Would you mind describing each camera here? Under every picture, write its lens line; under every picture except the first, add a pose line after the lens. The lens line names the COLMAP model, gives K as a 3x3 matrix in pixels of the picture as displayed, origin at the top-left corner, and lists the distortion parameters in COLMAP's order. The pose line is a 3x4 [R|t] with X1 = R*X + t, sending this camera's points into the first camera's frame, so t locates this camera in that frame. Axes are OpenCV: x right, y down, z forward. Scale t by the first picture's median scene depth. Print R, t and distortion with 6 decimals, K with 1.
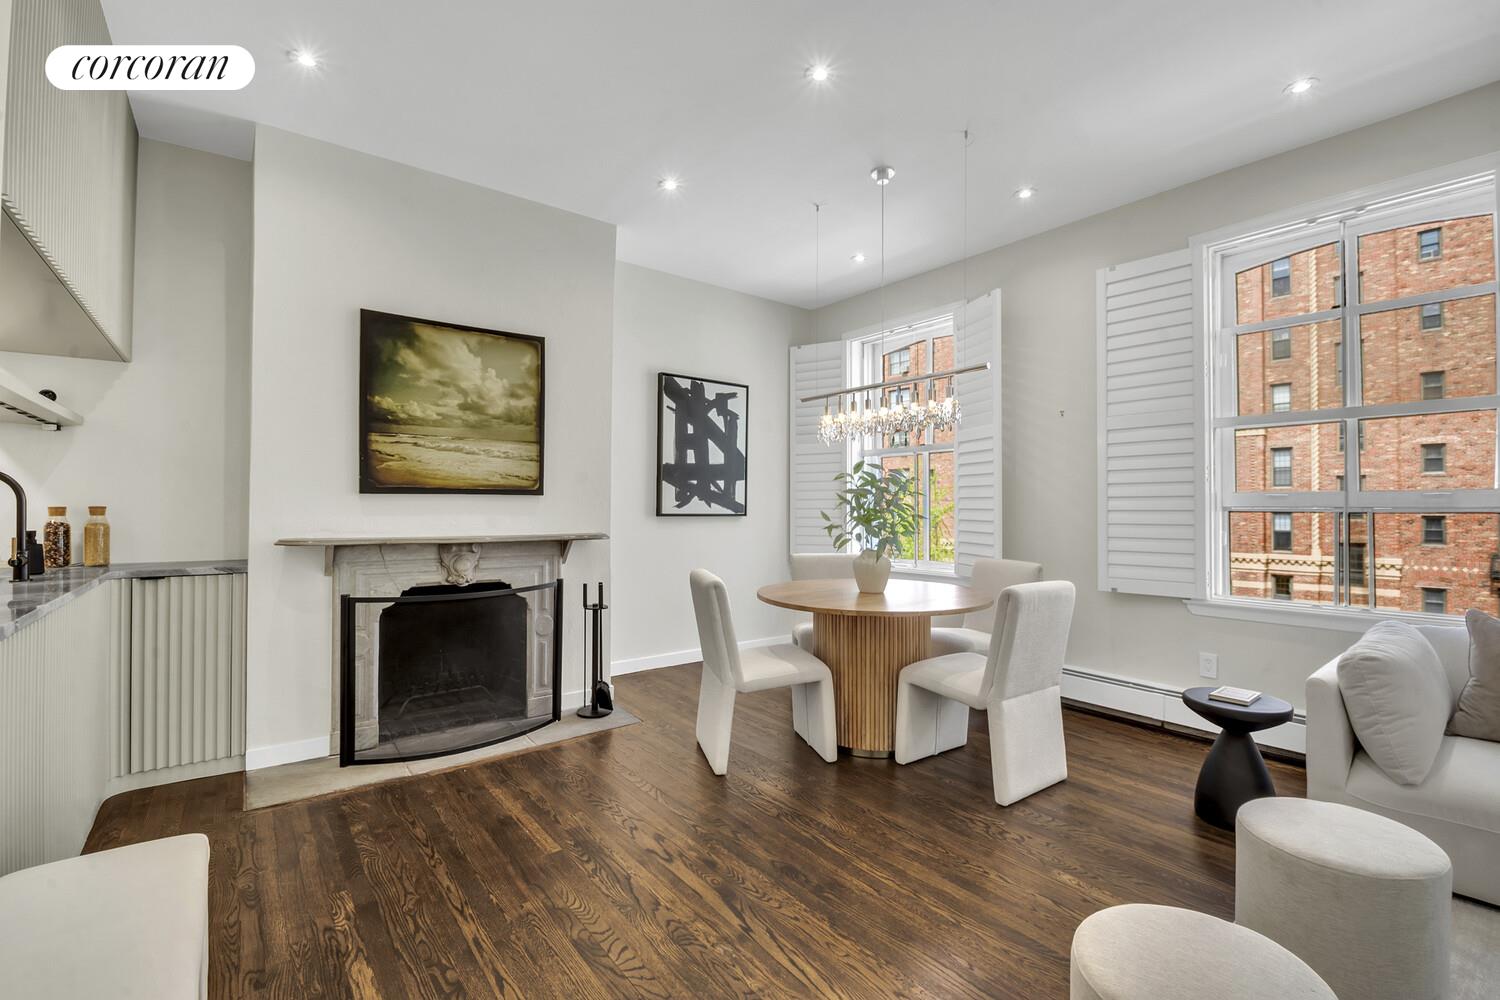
lens RADIAL K [[658.3, 0, 751.0], [0, 658.3, 499.5], [0, 0, 1]] dist [-0.009237, -0.003059]
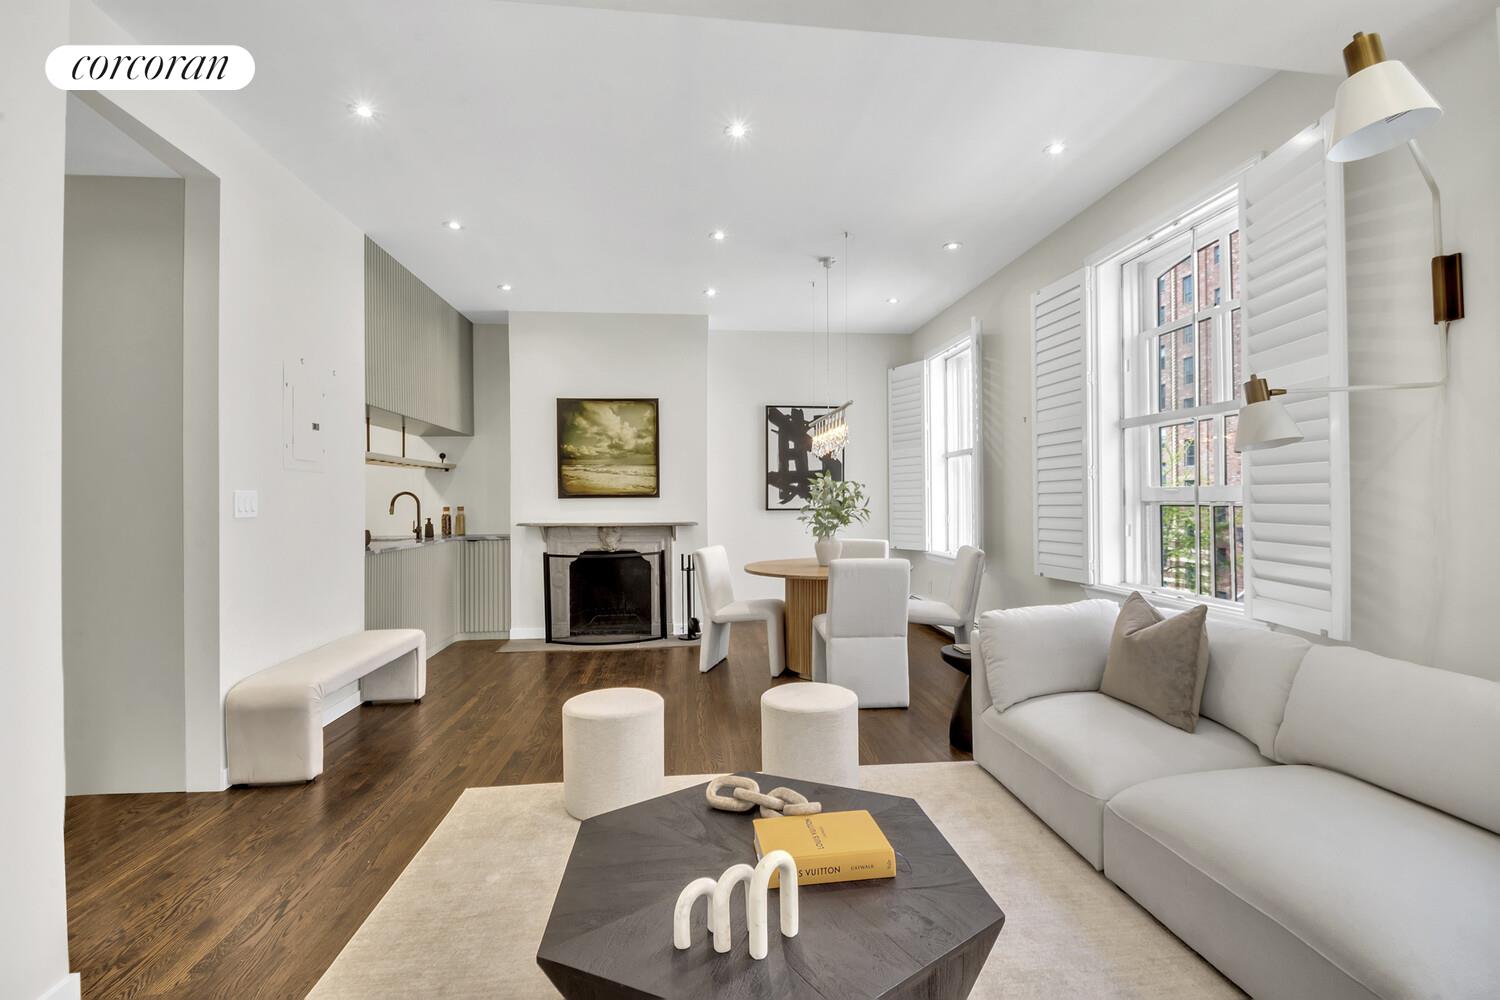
lens RADIAL K [[658.3, 0, 751.3], [0, 658.3, 497.2], [0, 0, 1]] dist [-0.009237, -0.003059]
pose [[0.845115, -0.012079, -0.534448, 0.764089], [0.016443, 0.999859, 0.003403, -0.009533], [0.534332, -0.011664, 0.845194, -0.243016]]
